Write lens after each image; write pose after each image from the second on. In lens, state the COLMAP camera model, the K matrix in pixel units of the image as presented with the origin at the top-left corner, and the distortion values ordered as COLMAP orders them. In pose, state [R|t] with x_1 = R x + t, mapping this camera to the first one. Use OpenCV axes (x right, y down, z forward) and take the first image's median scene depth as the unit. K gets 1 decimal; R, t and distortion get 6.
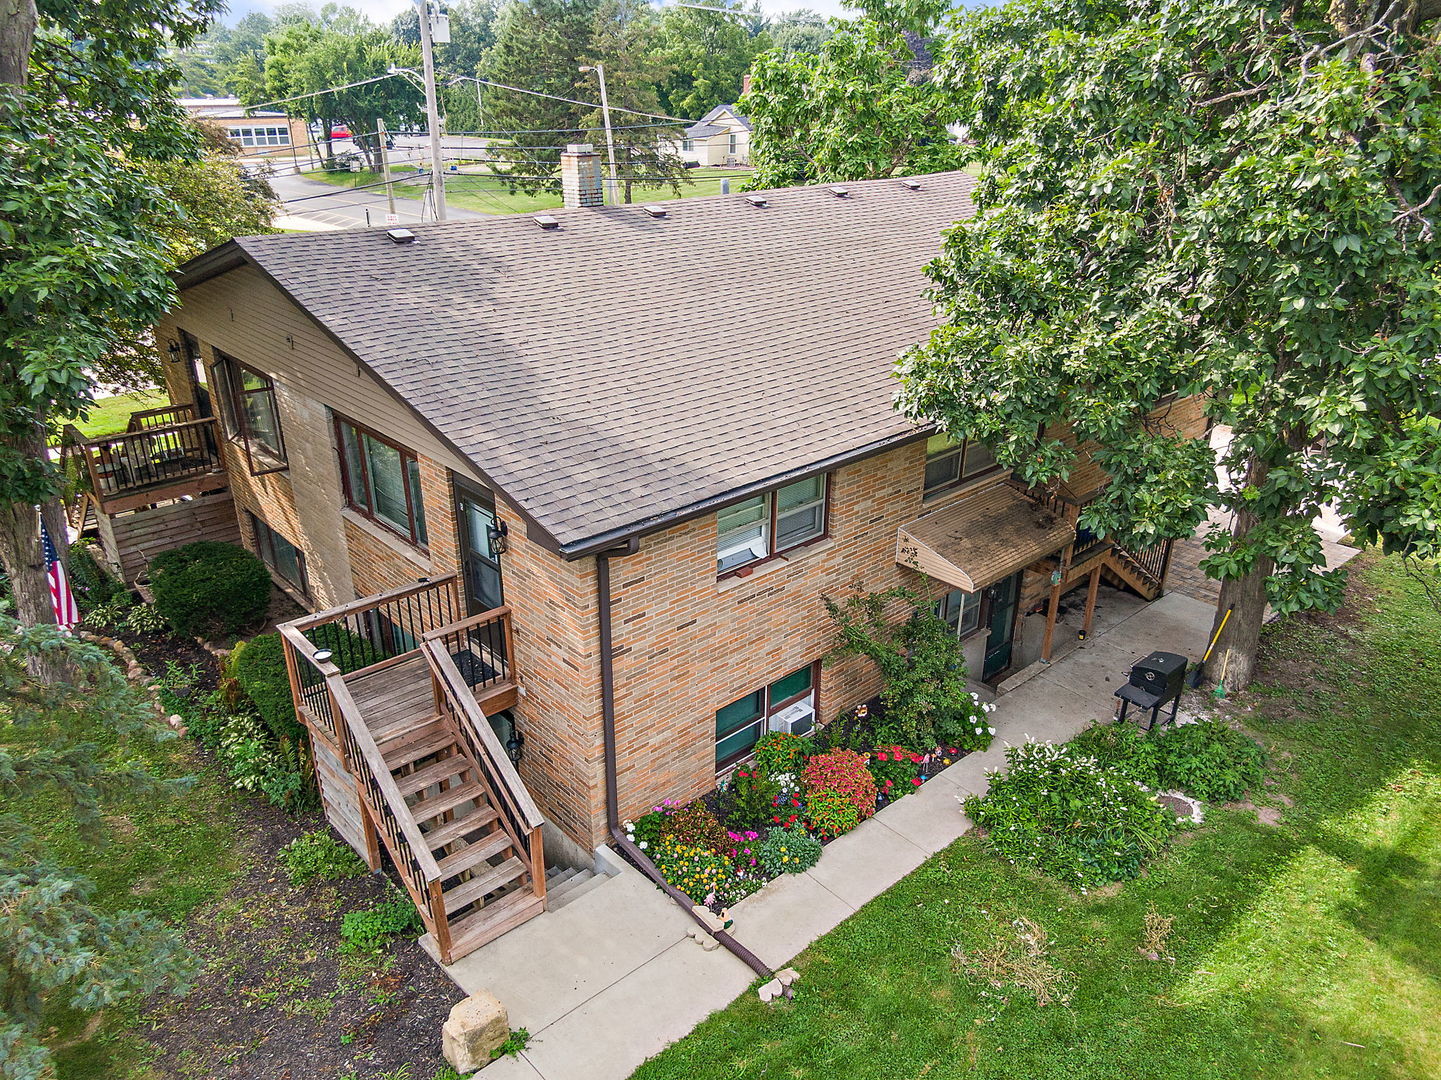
lens RADIAL K [[1053.6, 0, 720.5], [0, 1053.6, 540.0], [0, 0, 1]] dist [0.003618, -0.002295]
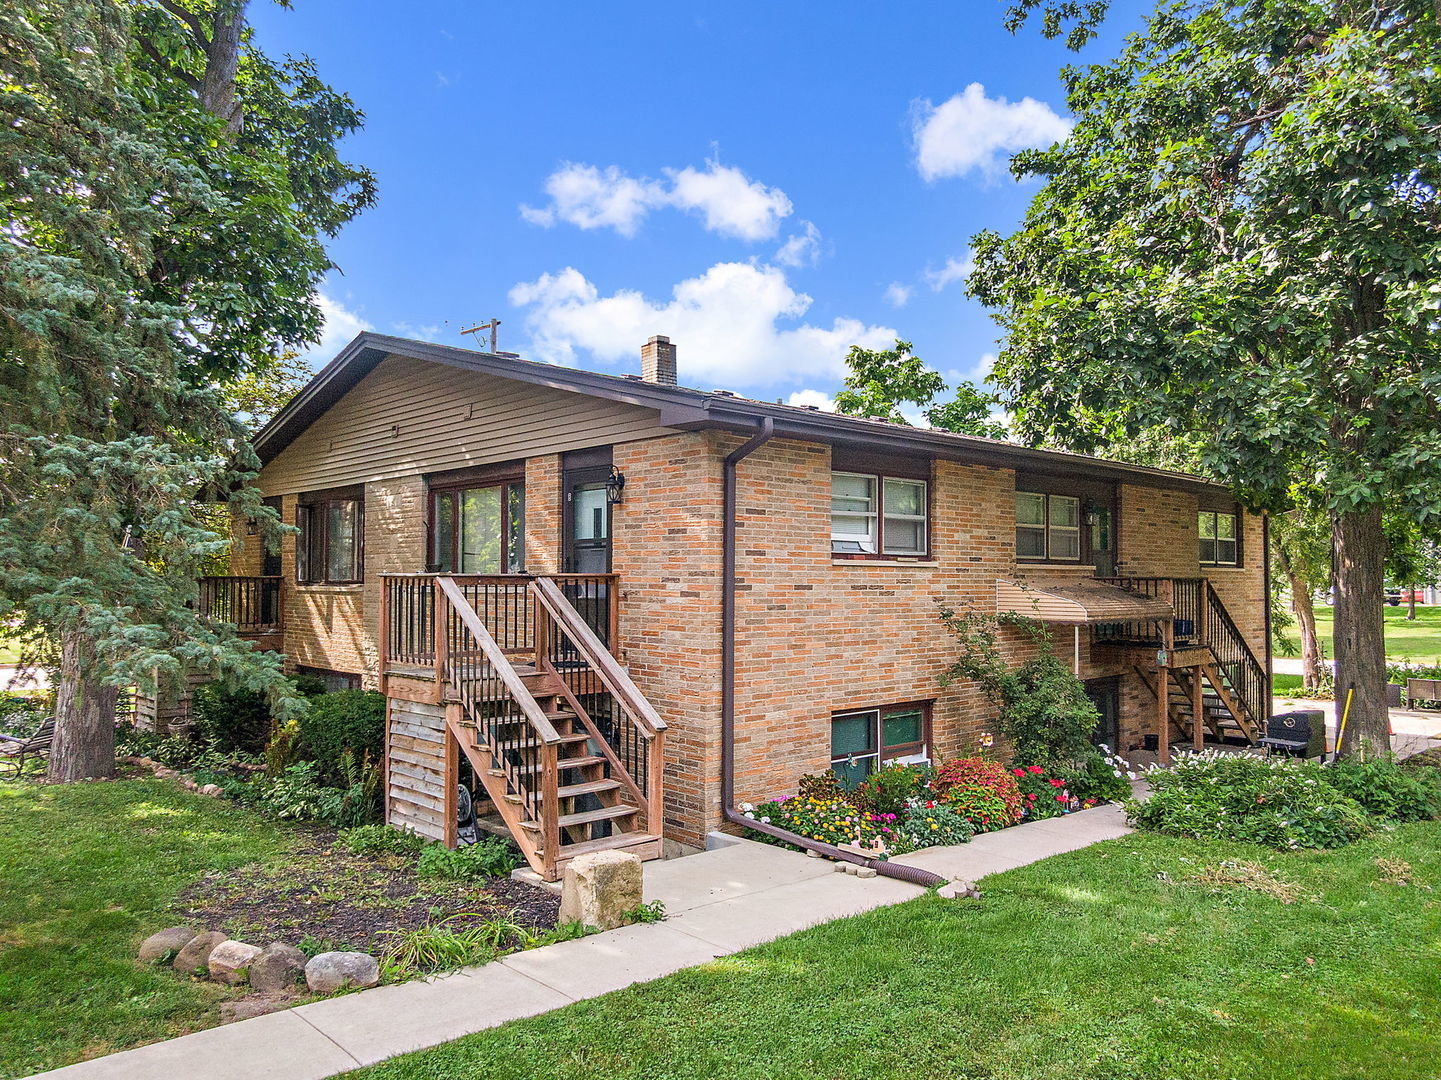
lens RADIAL K [[1053.6, 0, 720.5], [0, 1053.6, 540.0], [0, 0, 1]] dist [0.003618, -0.002295]
pose [[0.999927, -0.002728, 0.011768, -0.117681], [0.007611, 0.898770, -0.438355, 0.455078], [-0.009381, 0.438413, 0.898725, 0.126587]]
